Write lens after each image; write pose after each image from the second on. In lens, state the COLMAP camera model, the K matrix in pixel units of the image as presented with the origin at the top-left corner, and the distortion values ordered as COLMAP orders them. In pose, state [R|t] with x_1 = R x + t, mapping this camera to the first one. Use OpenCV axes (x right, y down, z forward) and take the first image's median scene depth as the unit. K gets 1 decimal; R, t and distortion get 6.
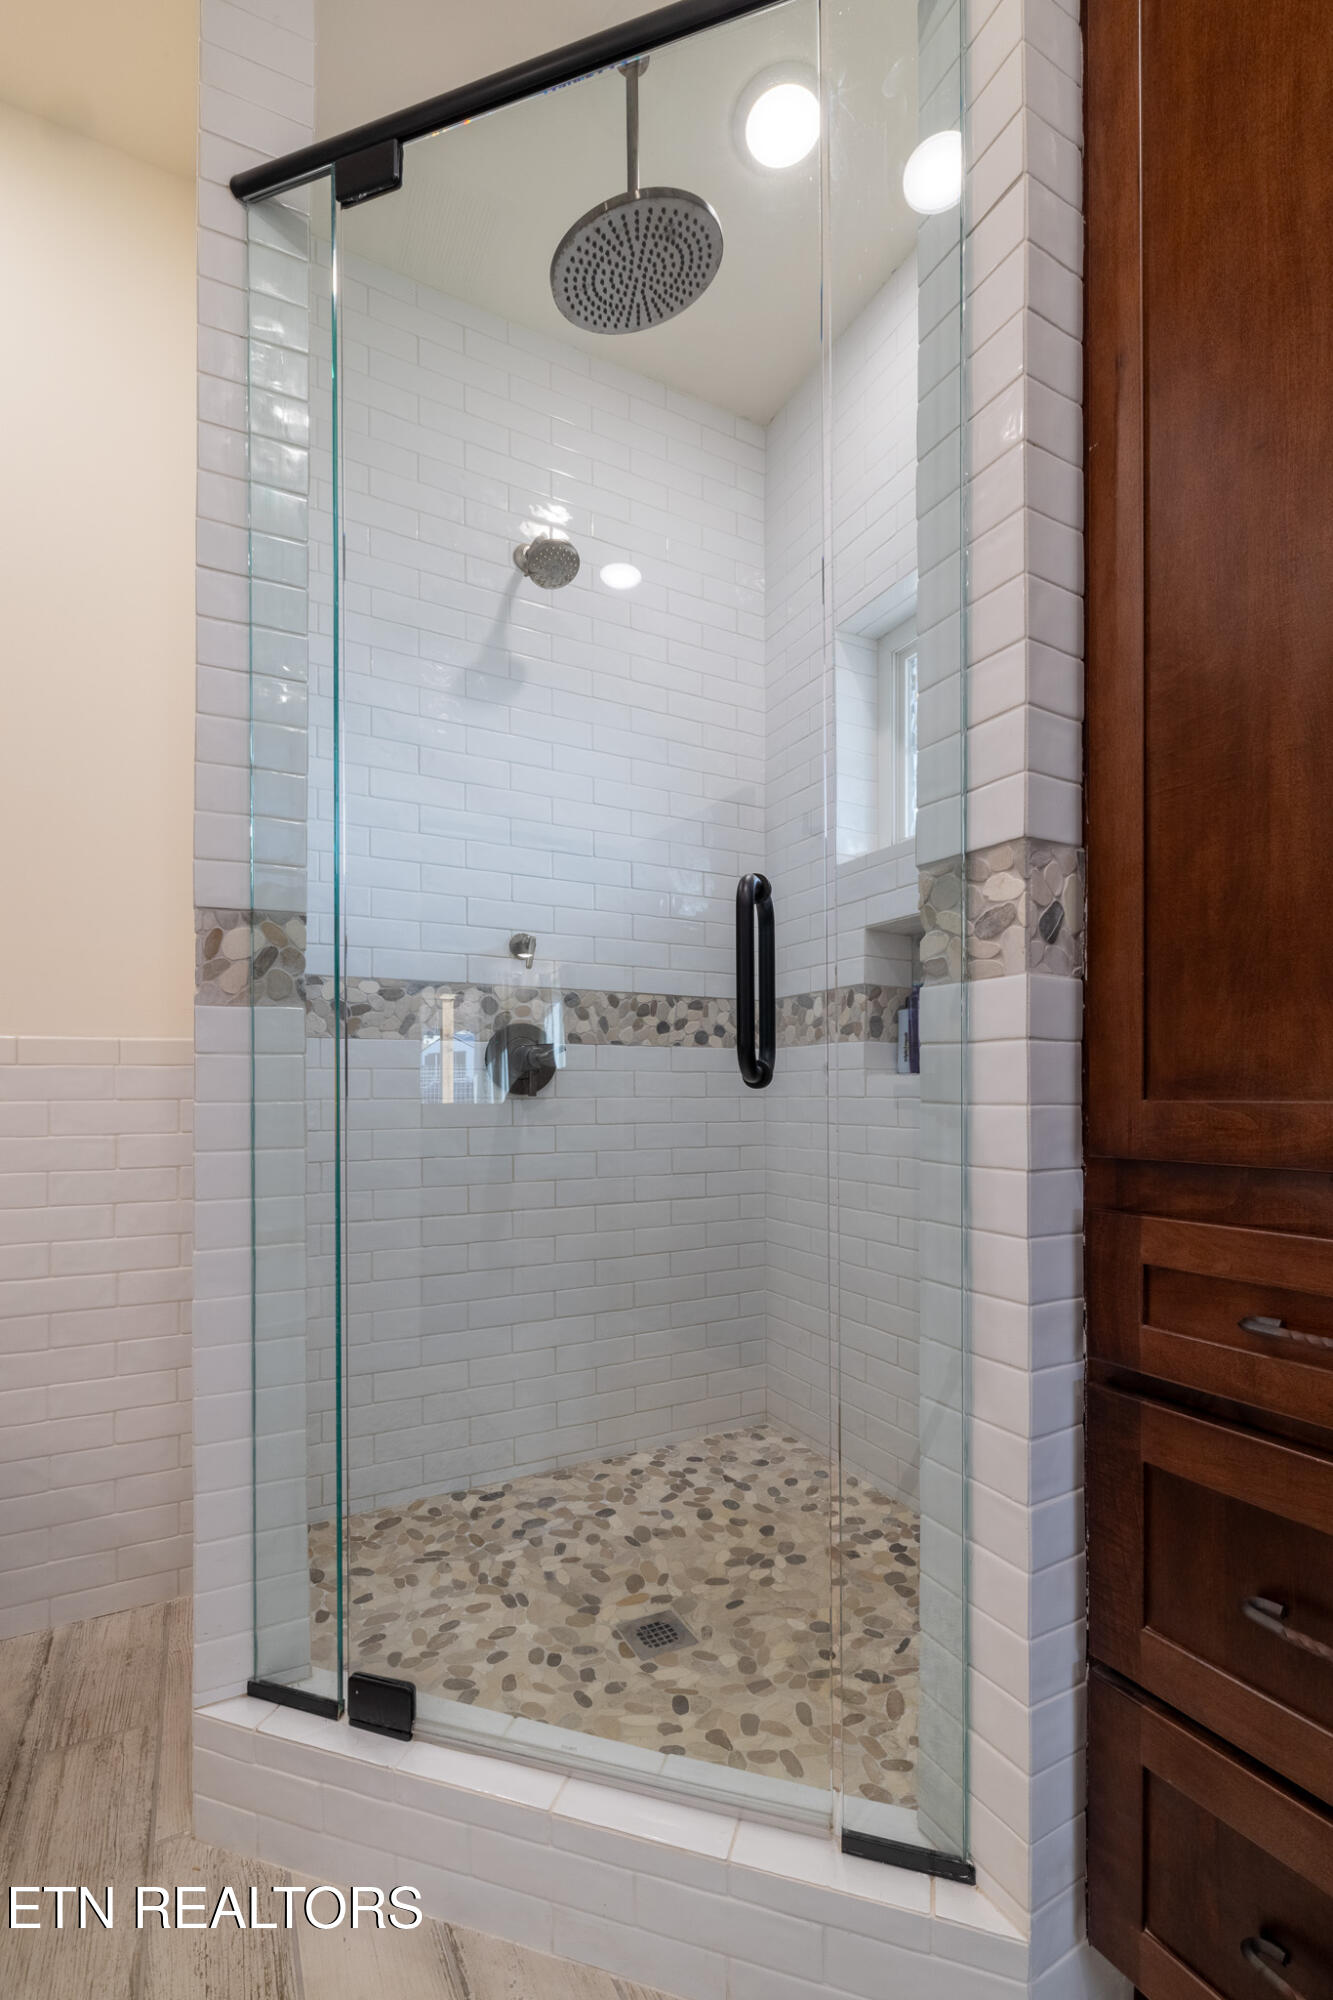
lens RADIAL K [[831.0, 0, 715.5], [0, 831.0, 1098.0], [0, 0, 1]] dist [-0.003061, -0.000212]
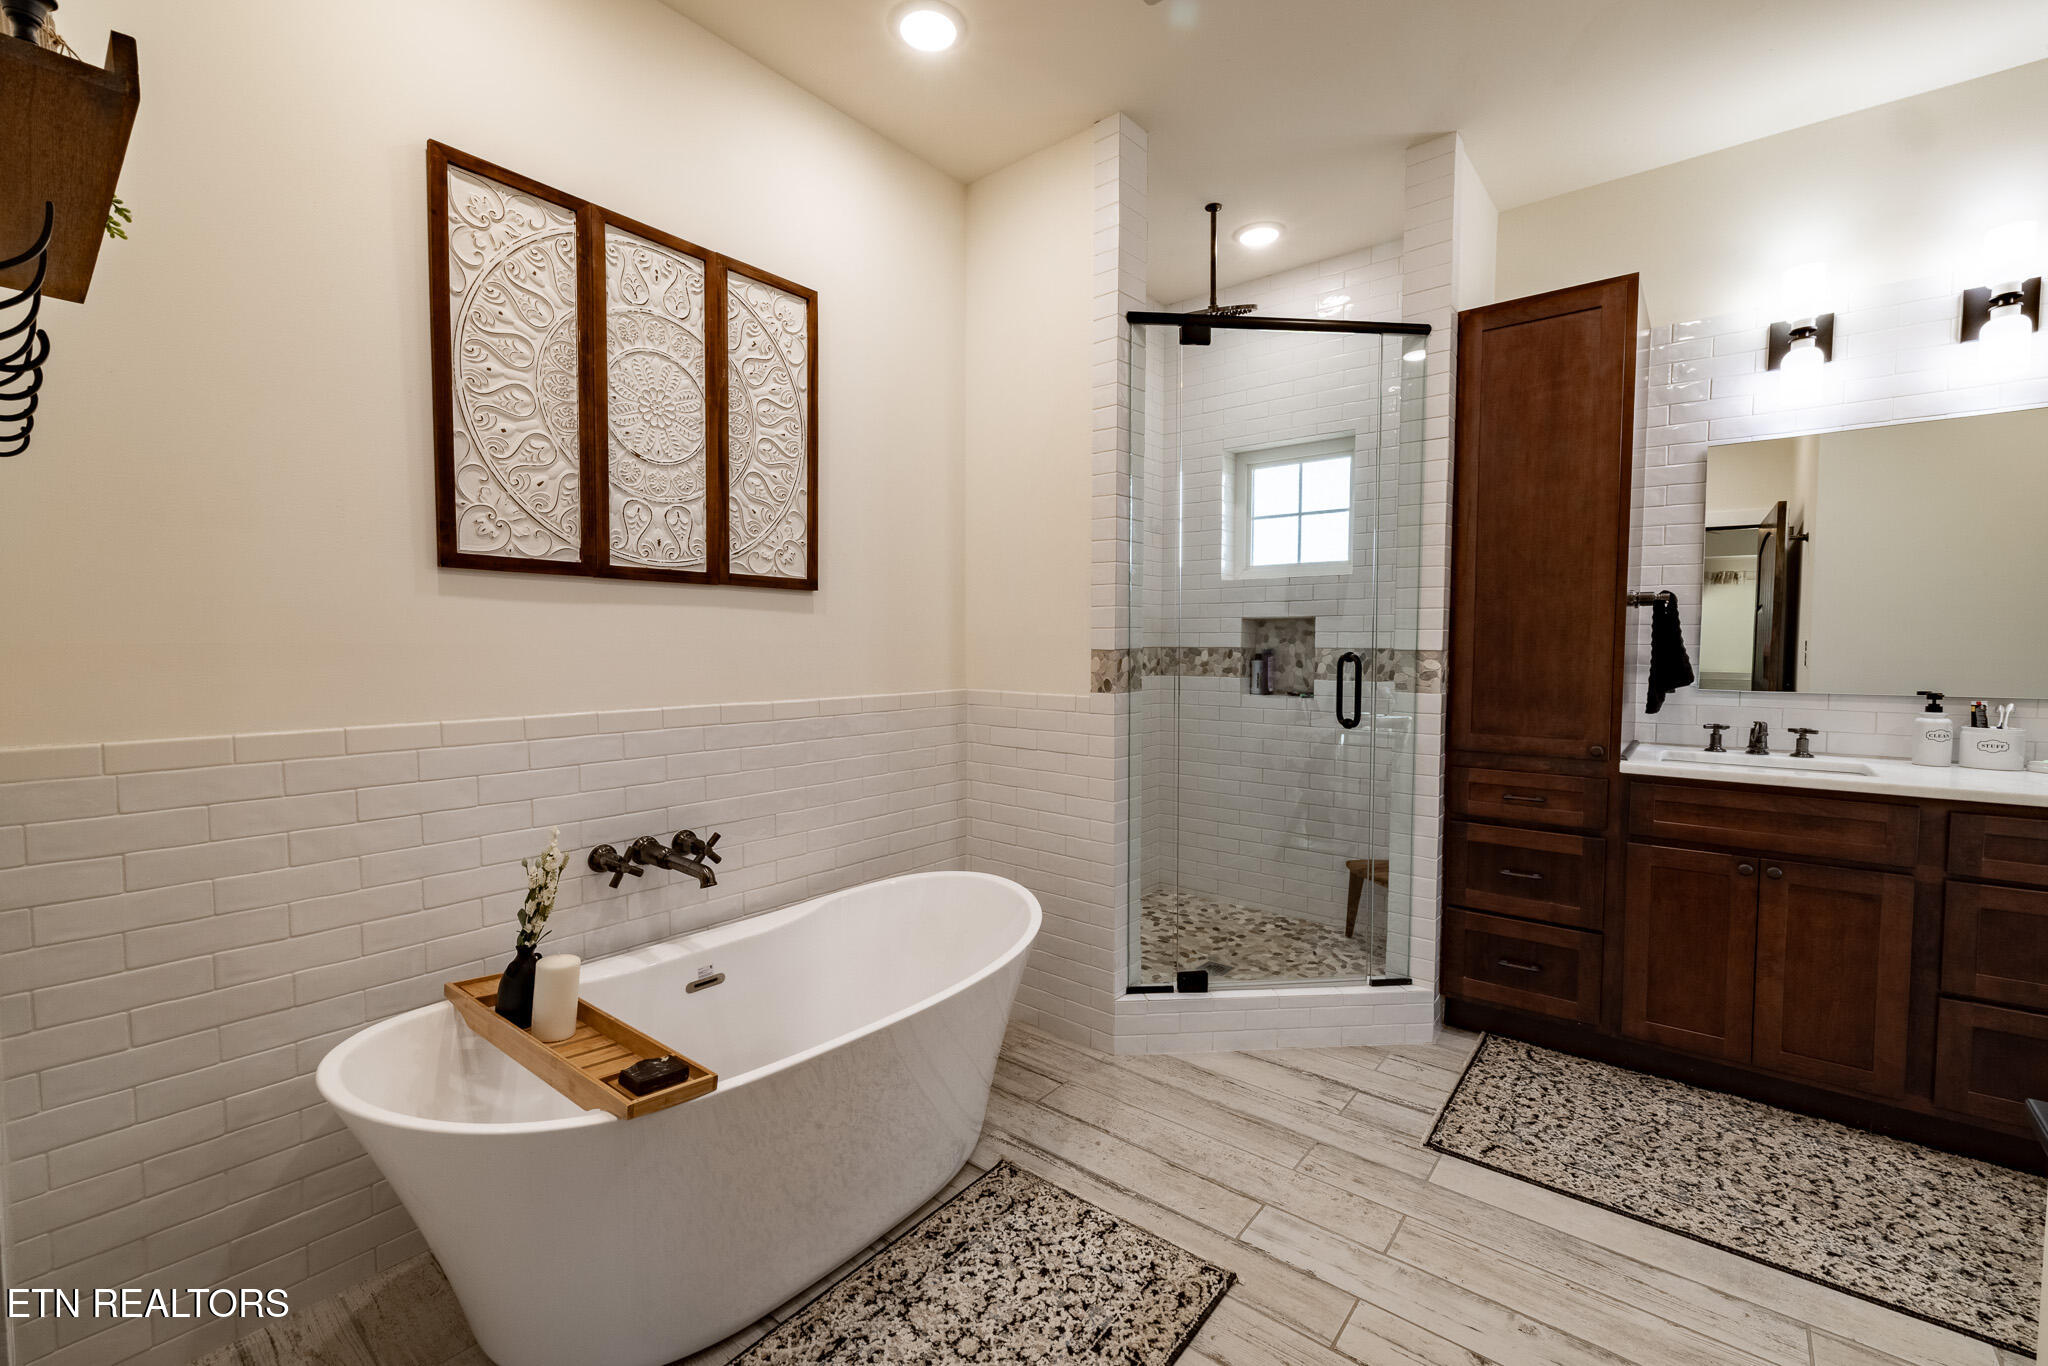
lens RADIAL K [[851.0, 0, 1024.2], [0, 851.0, 687.1], [0, 0, 1]] dist [-0.003061, -0.000212]
pose [[0.921882, -0.015739, 0.387150, -1.253038], [-0.005729, 0.998512, 0.054235, -0.182249], [-0.387427, -0.052216, 0.920420, -0.732731]]
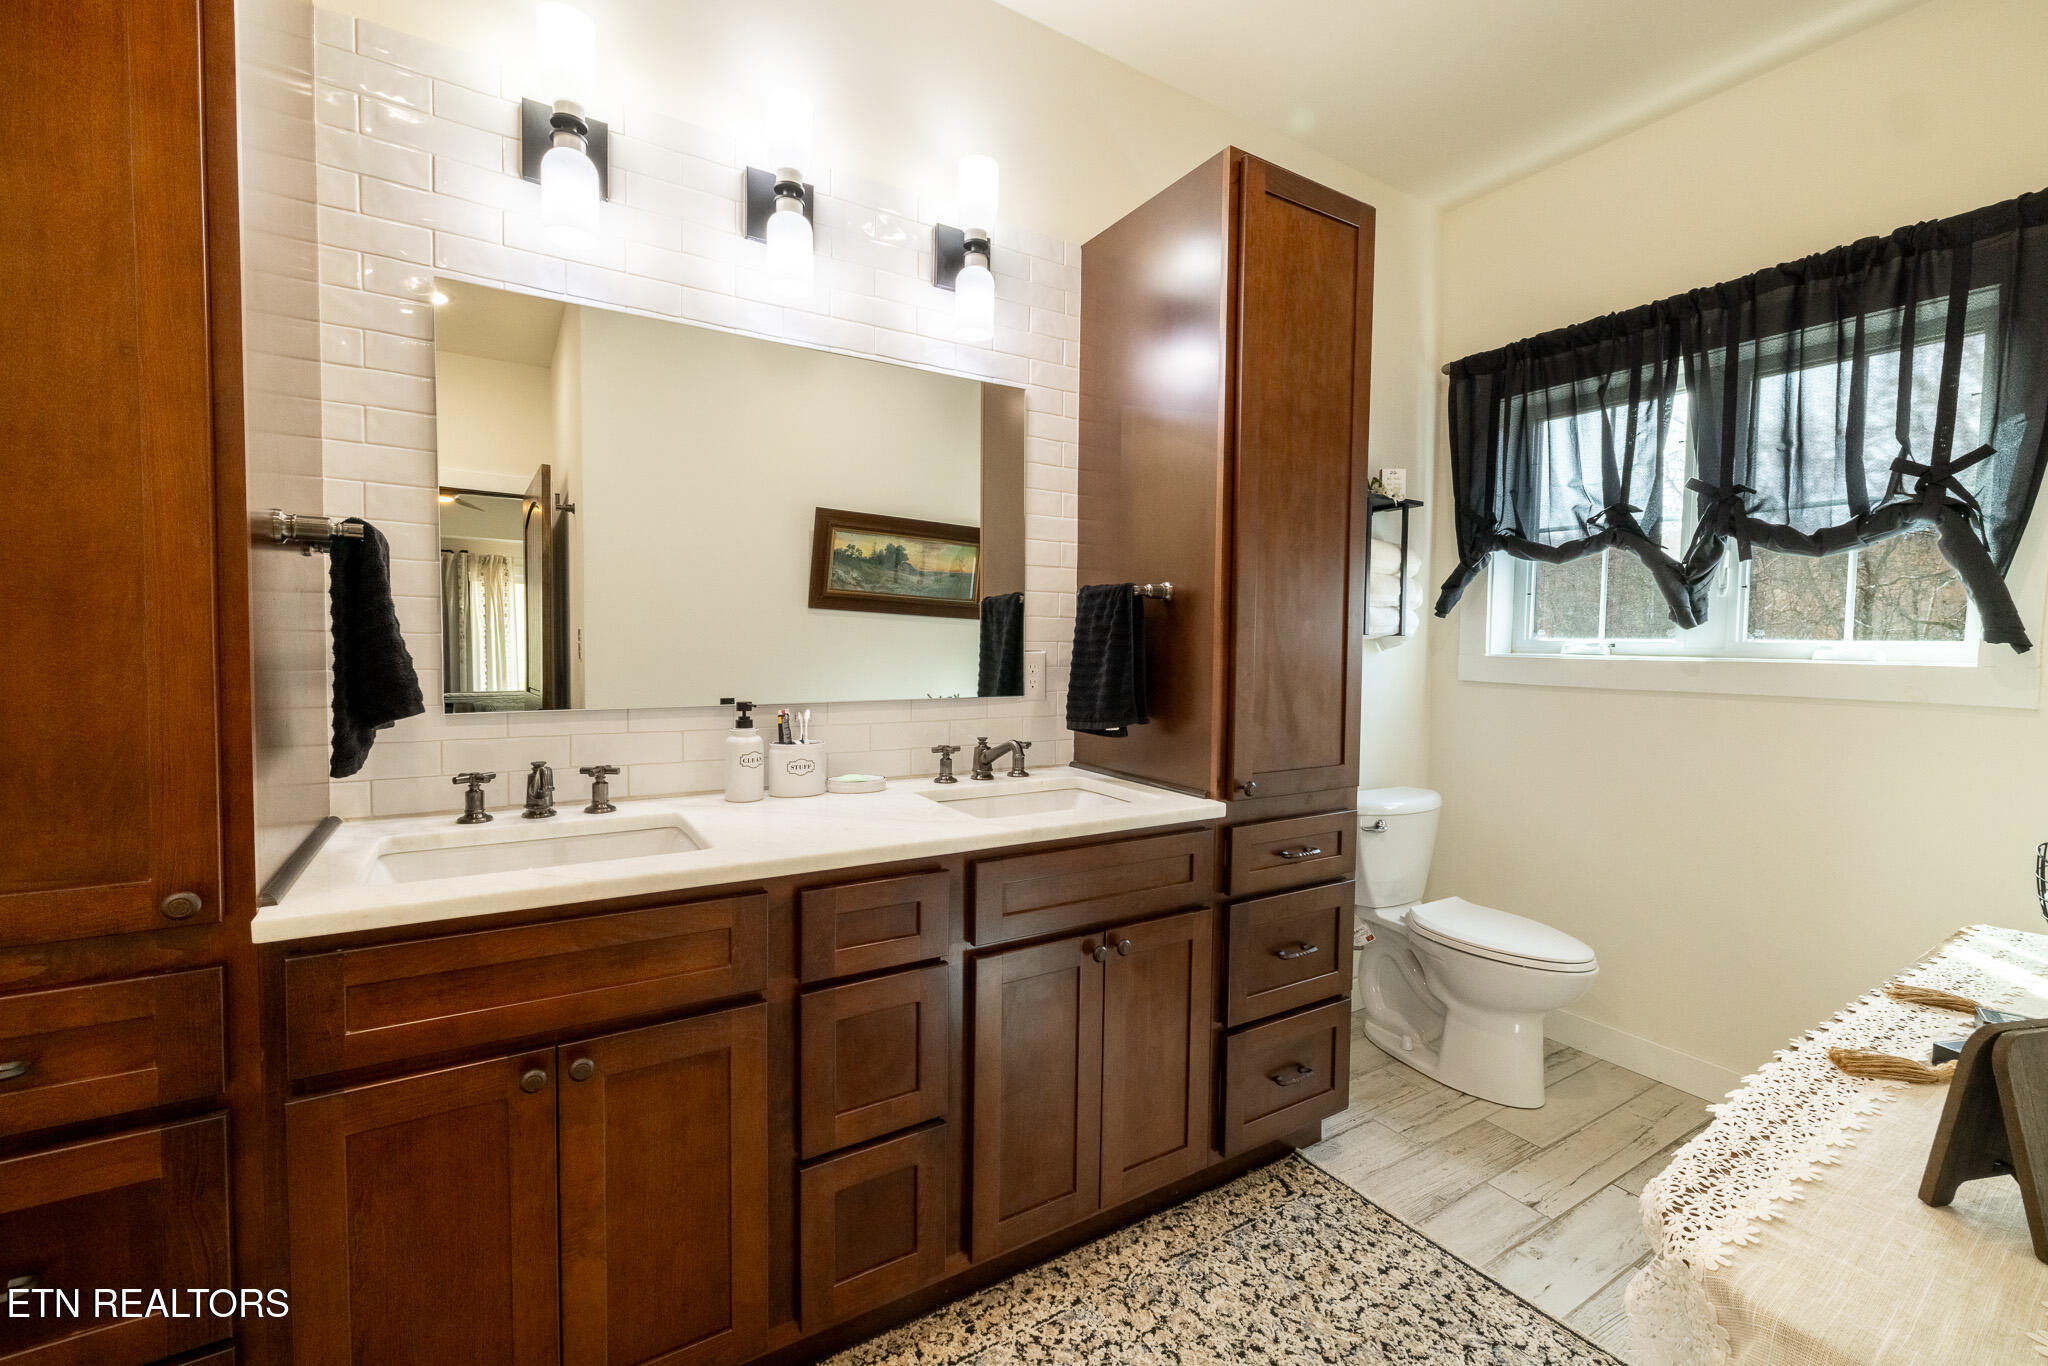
lens RADIAL K [[851.0, 0, 1024.7], [0, 851.0, 680.3], [0, 0, 1]] dist [-0.003061, -0.000212]
pose [[-0.067294, -0.045221, 0.996708, -0.296982], [-0.018115, 0.998863, 0.044096, -0.184321], [-0.997569, -0.015088, -0.068037, -0.255547]]
